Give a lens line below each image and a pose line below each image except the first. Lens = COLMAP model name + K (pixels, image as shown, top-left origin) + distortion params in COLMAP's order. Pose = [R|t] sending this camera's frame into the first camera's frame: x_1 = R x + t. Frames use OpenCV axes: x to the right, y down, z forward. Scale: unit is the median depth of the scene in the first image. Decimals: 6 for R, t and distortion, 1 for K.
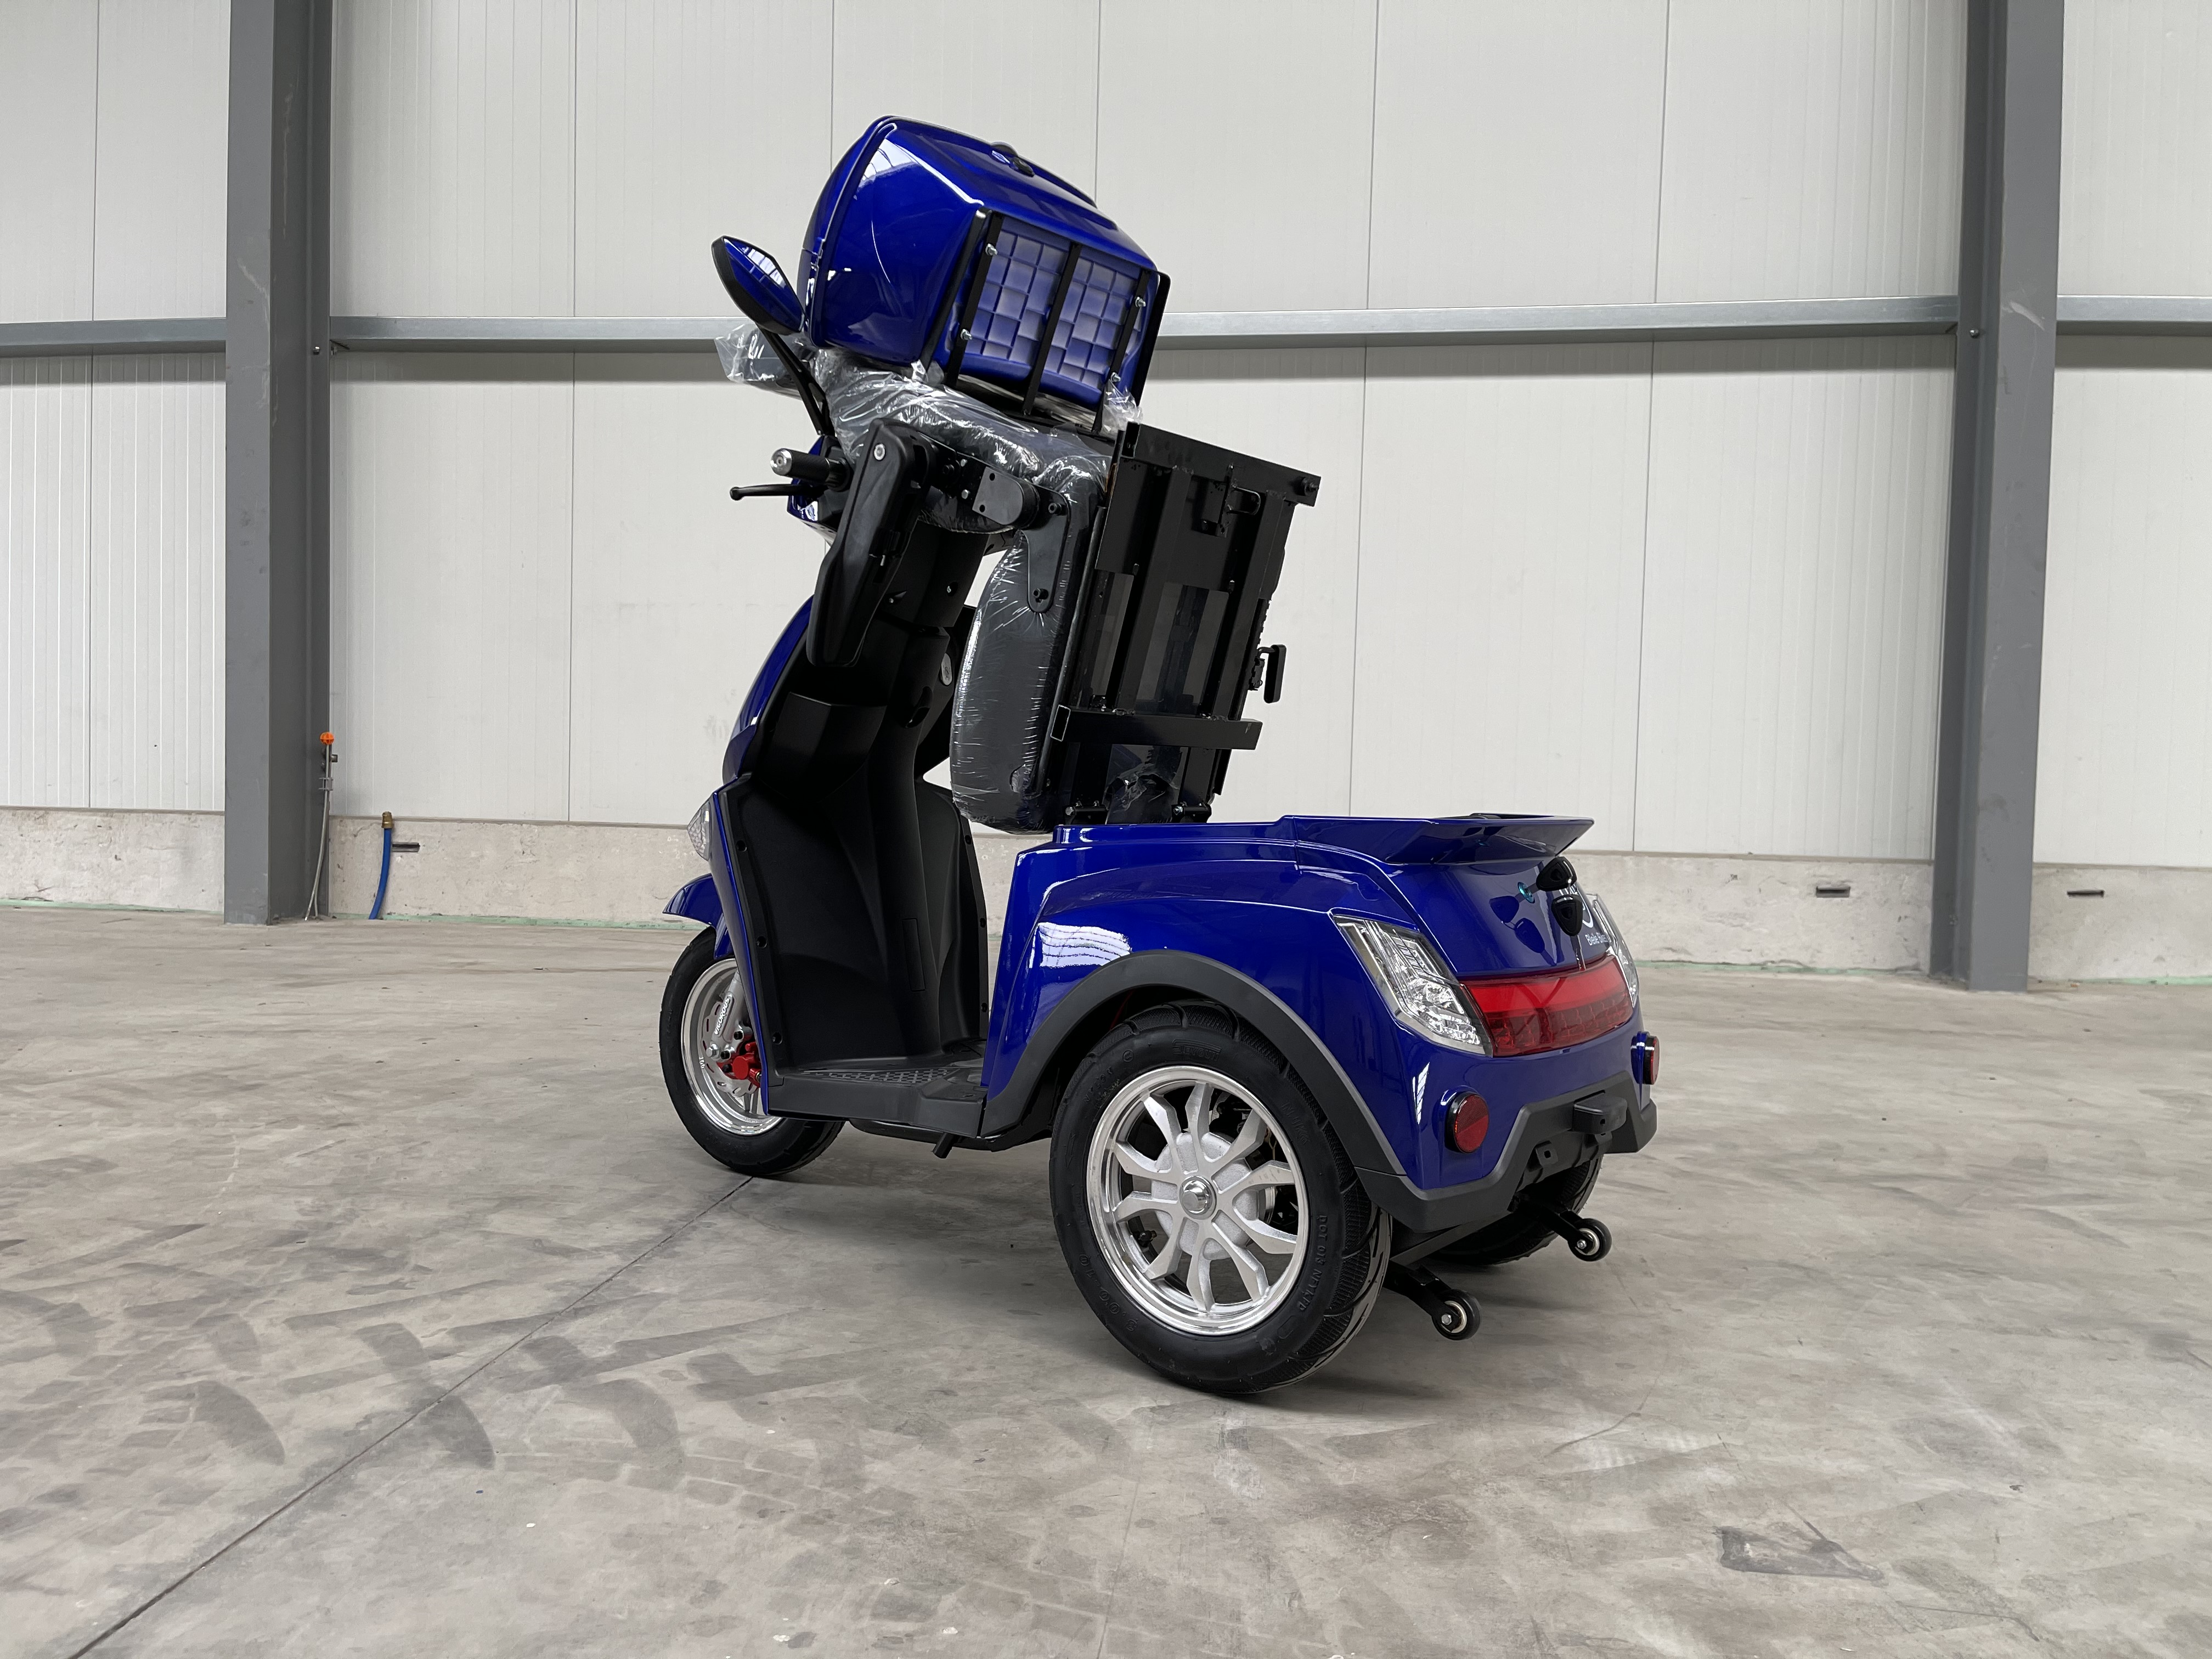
lens RADIAL K [[1668.8, 0, 1106.3], [0, 1668.8, 835.2], [0, 0, 1]] dist [0.079824, -0.106827]
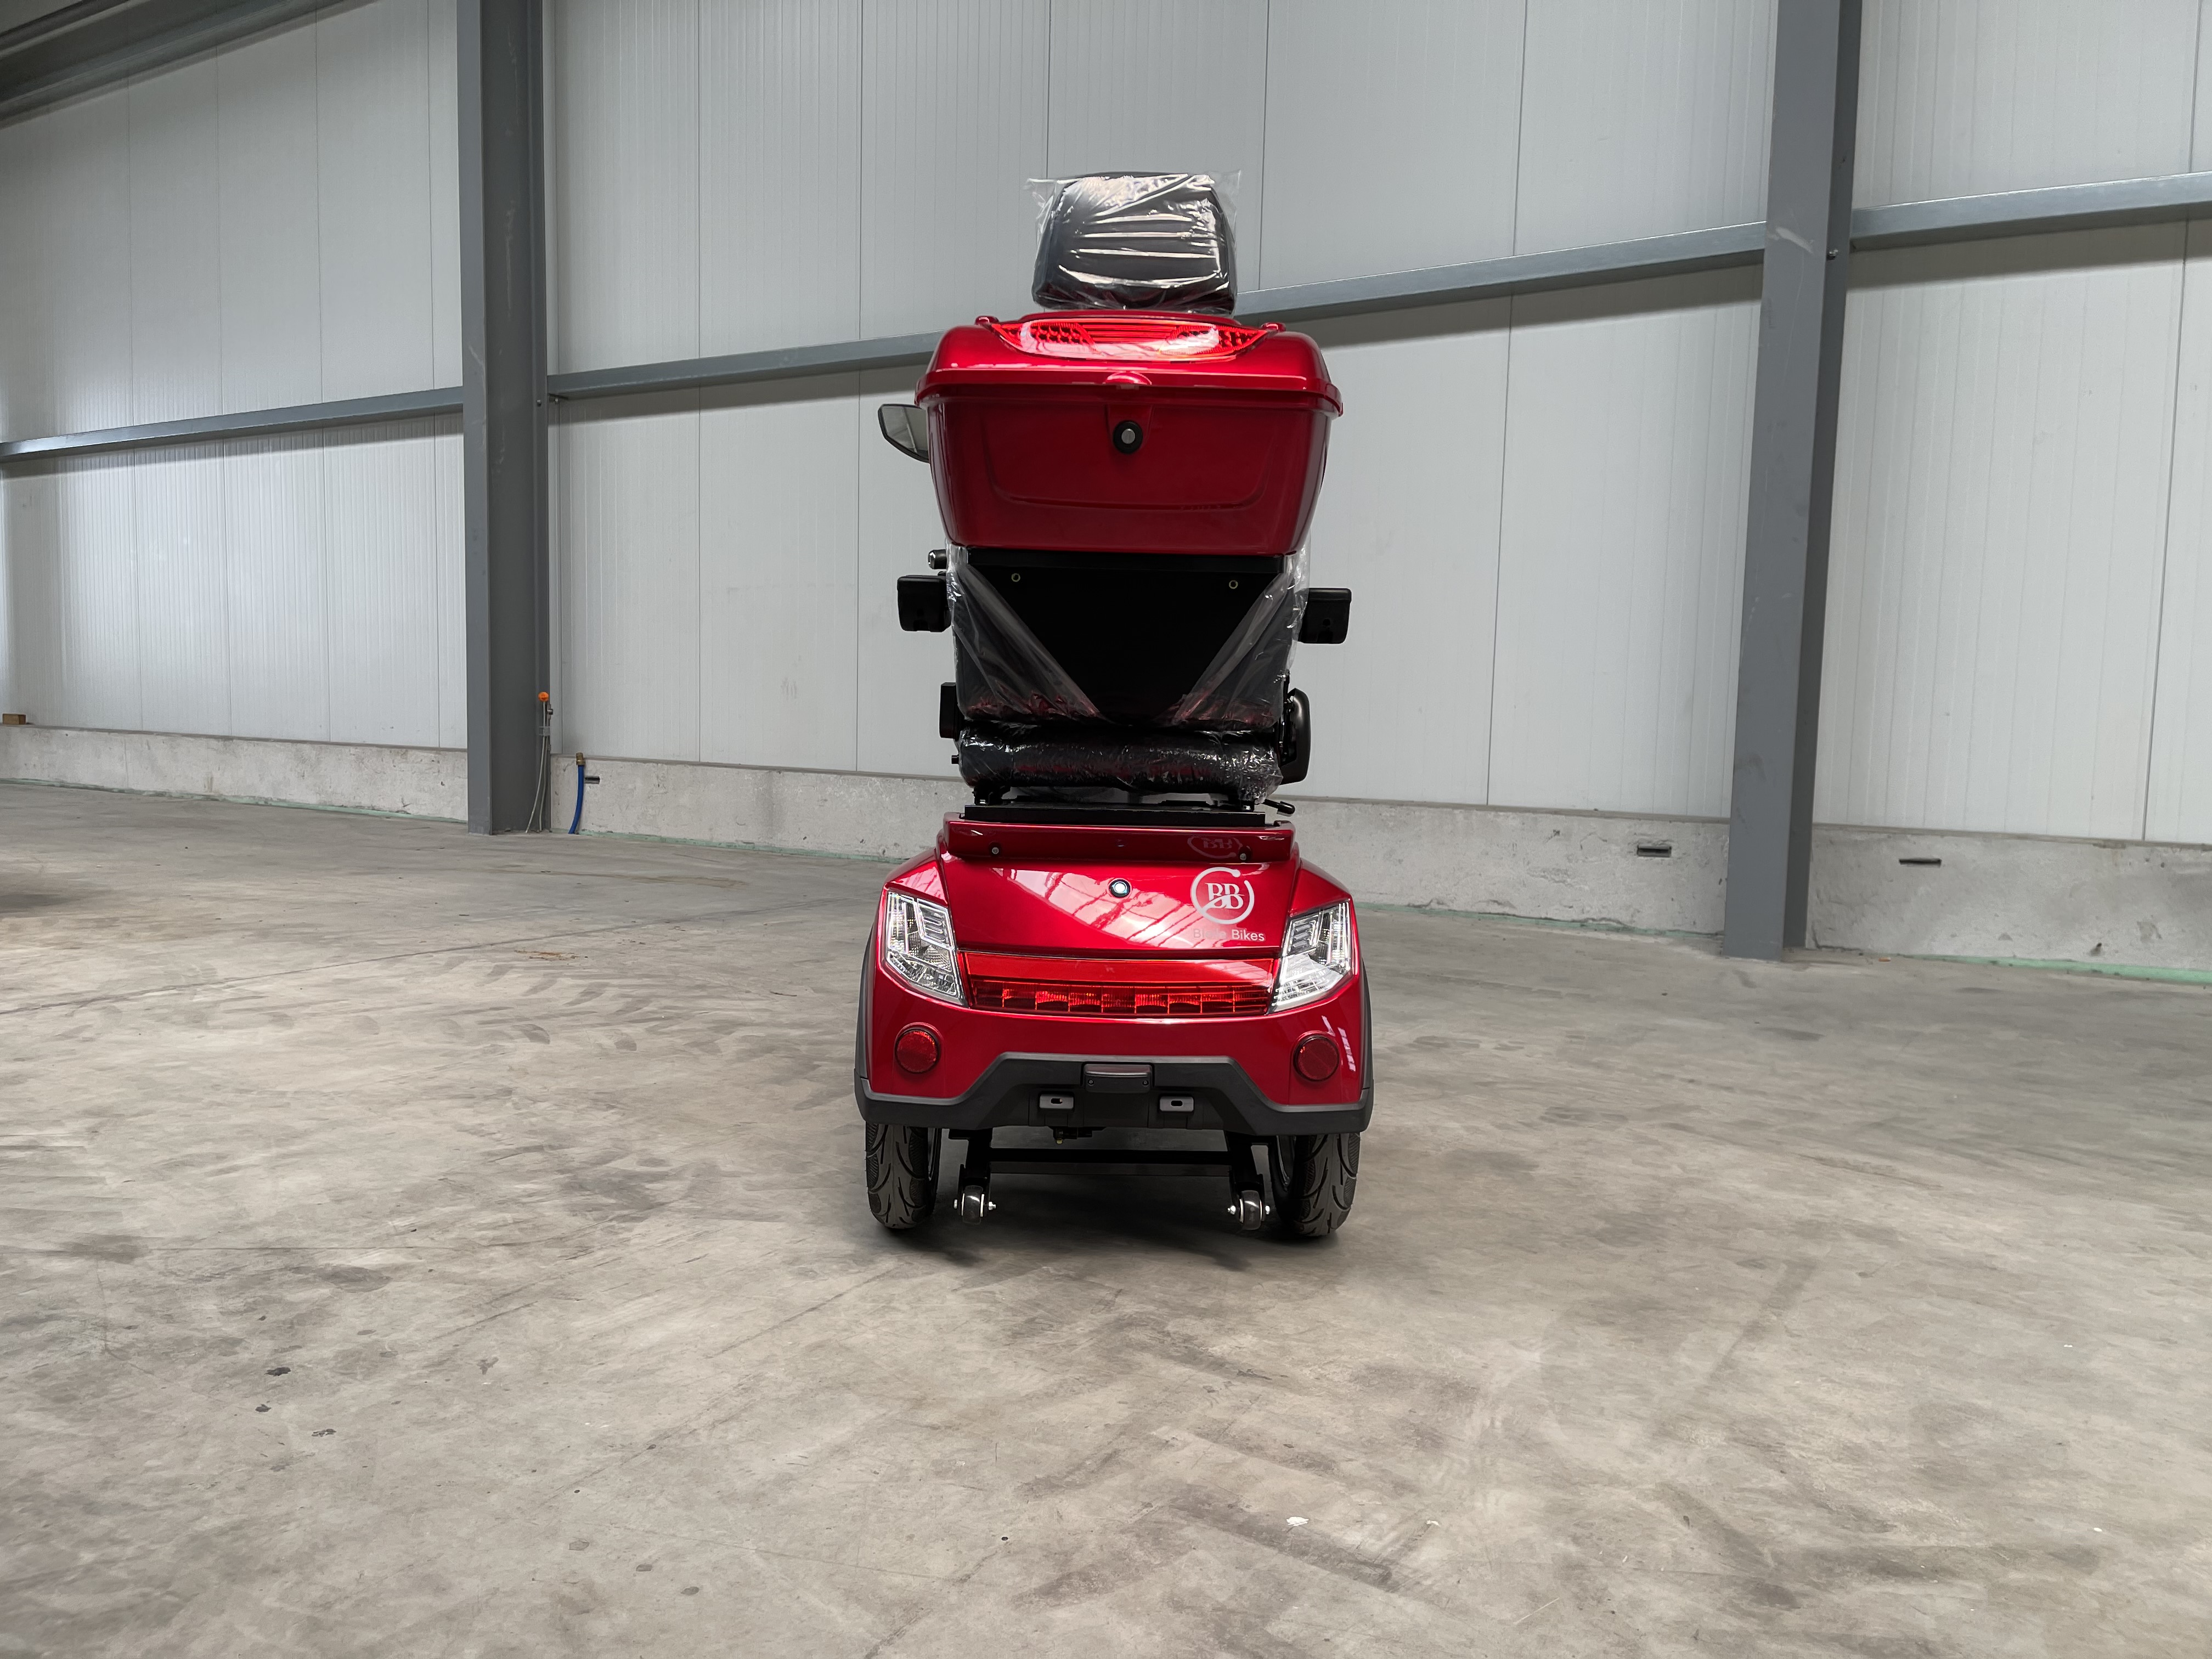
lens RADIAL K [[1668.8, 0, 1099.6], [0, 1668.8, 841.4], [0, 0, 1]] dist [0.079824, -0.106827]
pose [[0.904586, 0.033440, -0.424977, 0.615247], [-0.017622, 0.999000, 0.041100, -0.007041], [0.425926, -0.029690, 0.904271, -0.019166]]
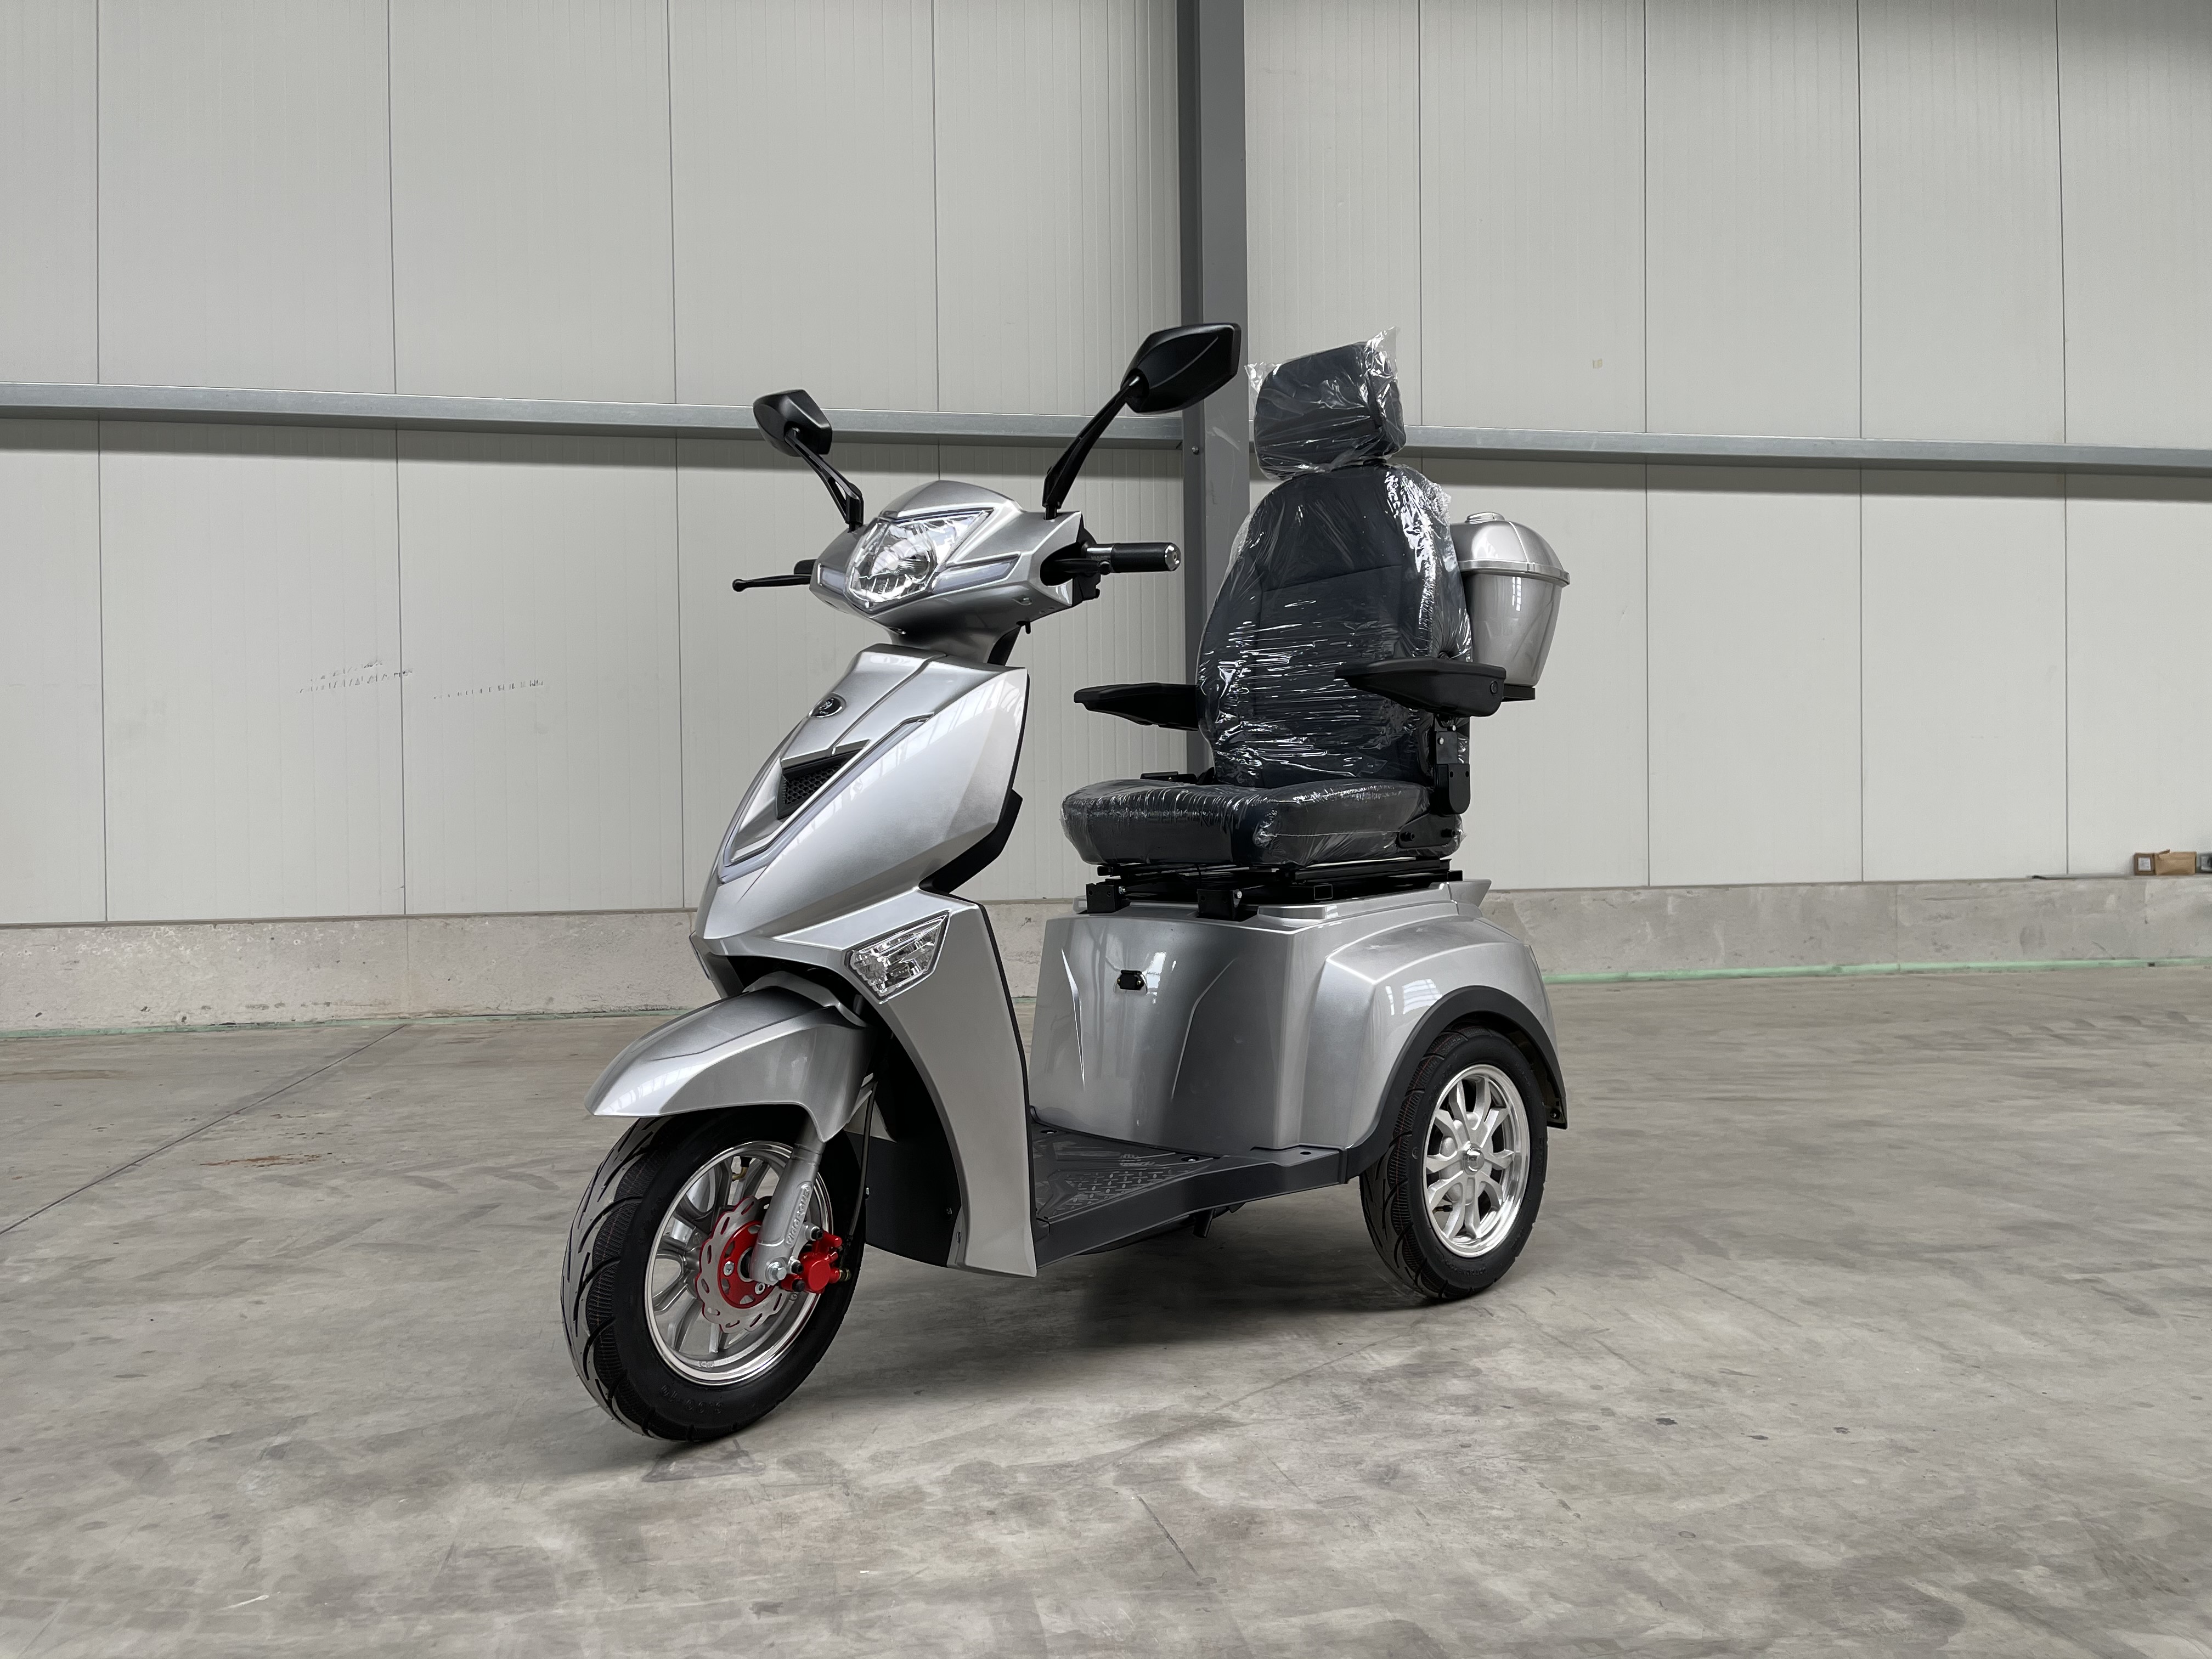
lens RADIAL K [[1668.8, 0, 1096.9], [0, 1668.8, 843.4], [0, 0, 1]] dist [0.079824, -0.106827]
pose [[0.951530, -0.039944, 0.304950, 0.085556], [0.048172, 0.998649, -0.019500, -0.002940], [-0.303759, 0.033245, 0.952169, -0.091704]]
